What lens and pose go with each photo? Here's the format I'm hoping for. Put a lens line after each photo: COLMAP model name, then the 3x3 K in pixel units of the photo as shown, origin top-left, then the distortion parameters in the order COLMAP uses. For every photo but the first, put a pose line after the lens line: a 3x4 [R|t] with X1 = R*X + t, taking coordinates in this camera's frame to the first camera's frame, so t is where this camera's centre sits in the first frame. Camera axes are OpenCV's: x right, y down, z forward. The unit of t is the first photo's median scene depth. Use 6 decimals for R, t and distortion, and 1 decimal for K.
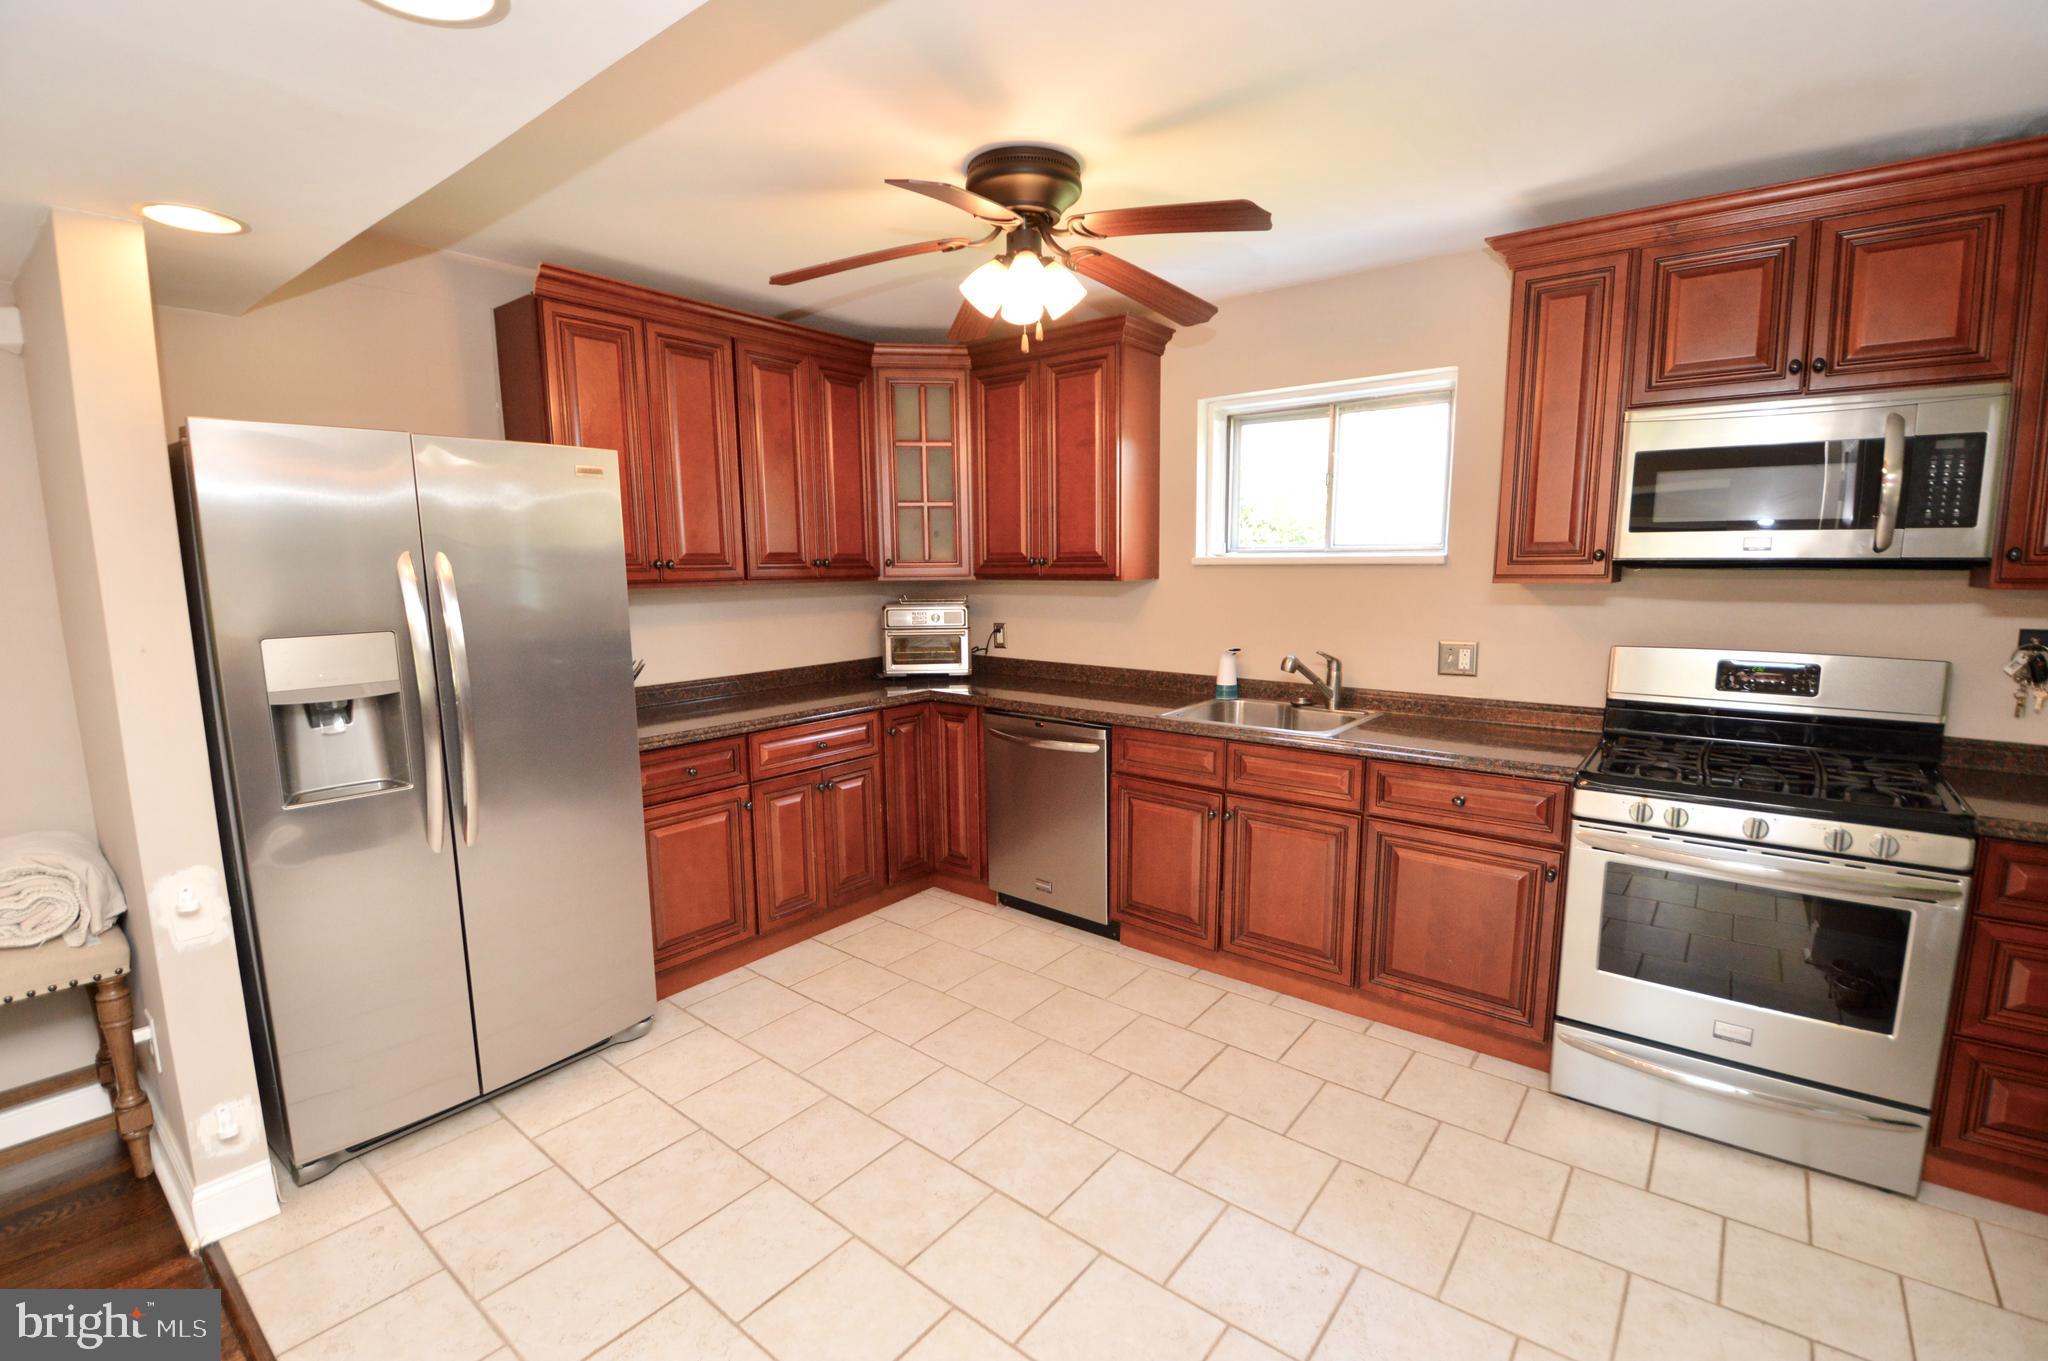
lens RADIAL K [[909.9, 0, 1036.7], [0, 909.9, 690.1], [0, 0, 1]] dist [0.031910, -0.032291]
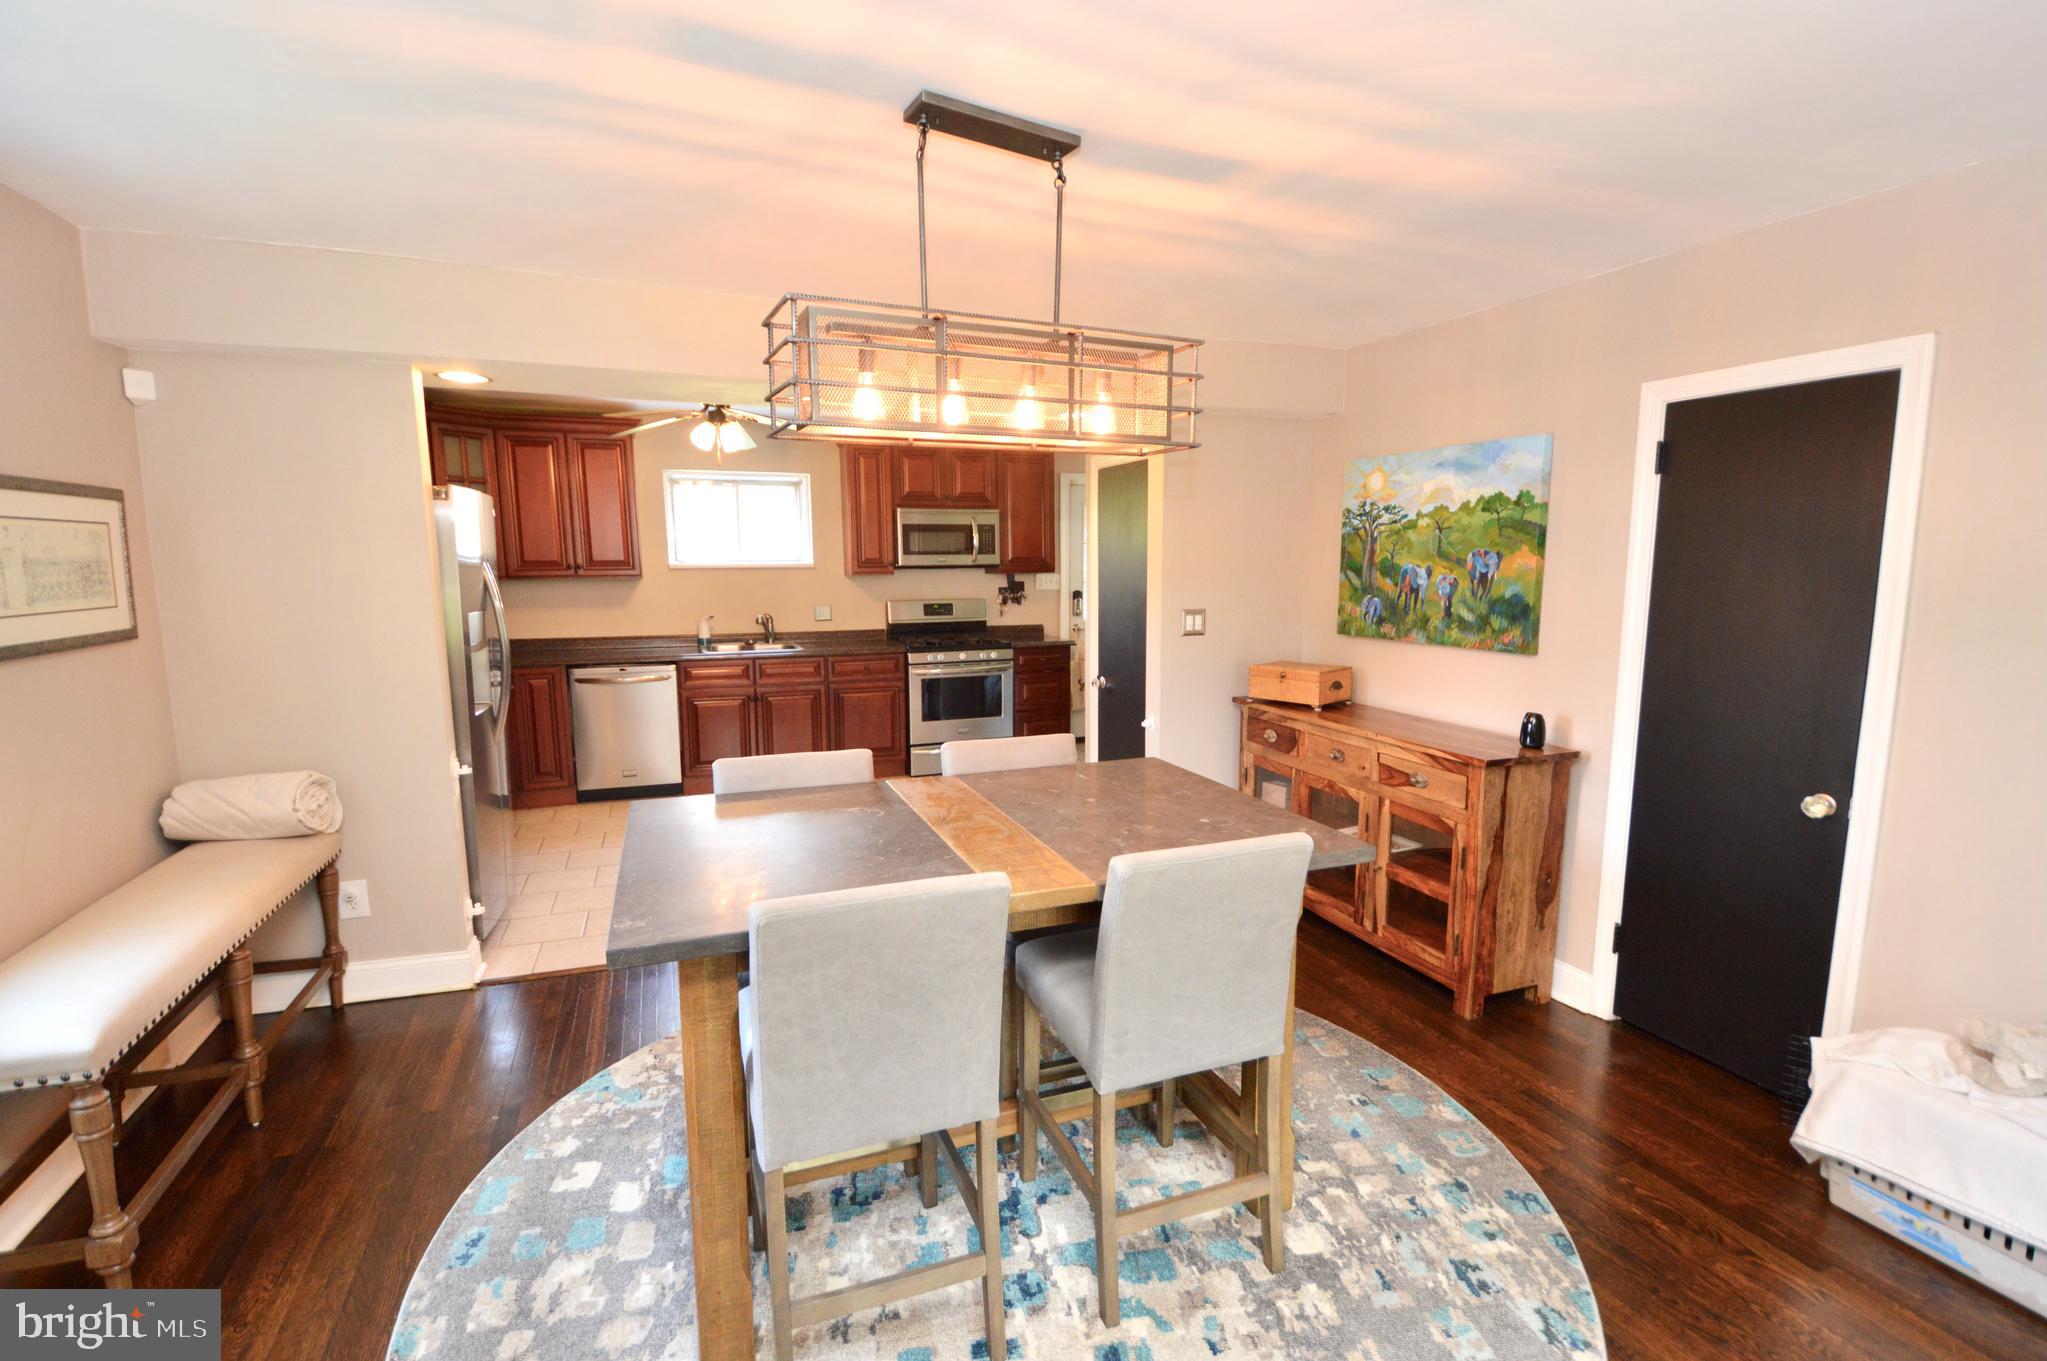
lens RADIAL K [[941.9, 0, 1025.0], [0, 941.9, 686.2], [0, 0, 1]] dist [0.019666, -0.021664]
pose [[0.508536, -0.112698, 0.853634, -1.136038], [0.124104, 0.990639, 0.056854, 0.065622], [-0.852050, 0.077027, 0.517762, -0.484385]]
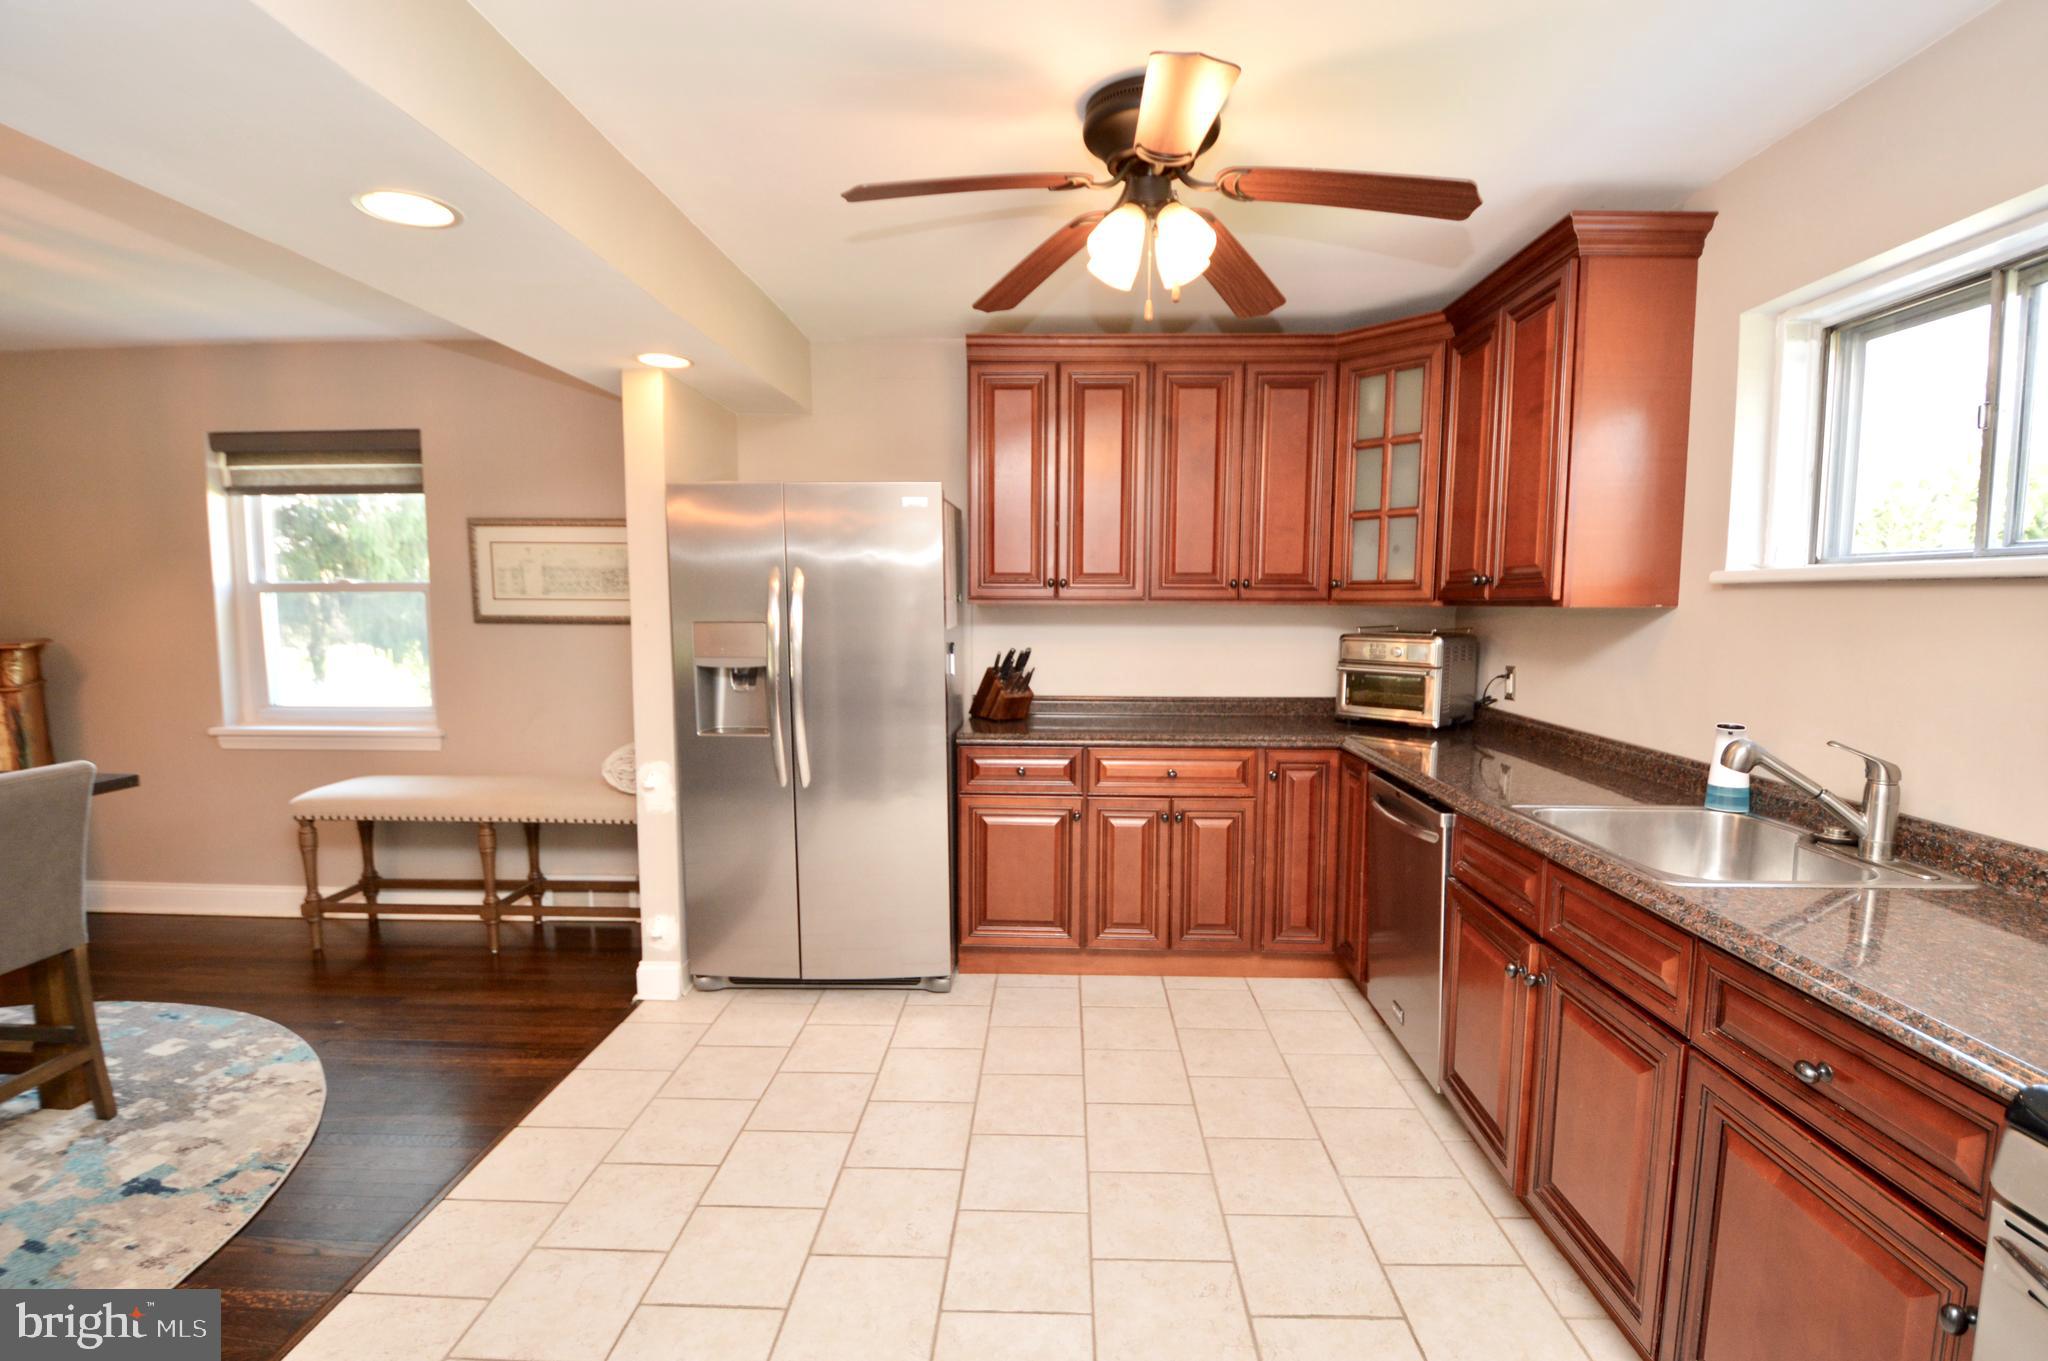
lens RADIAL K [[942.4, 0, 1025.5], [0, 942.4, 686.2], [0, 0, 1]] dist [0.019666, -0.021664]
pose [[0.594485, 0.083916, -0.799716, 0.473299], [-0.124976, 0.992097, 0.011200, -0.022417], [0.794336, 0.093287, 0.600274, 0.301988]]
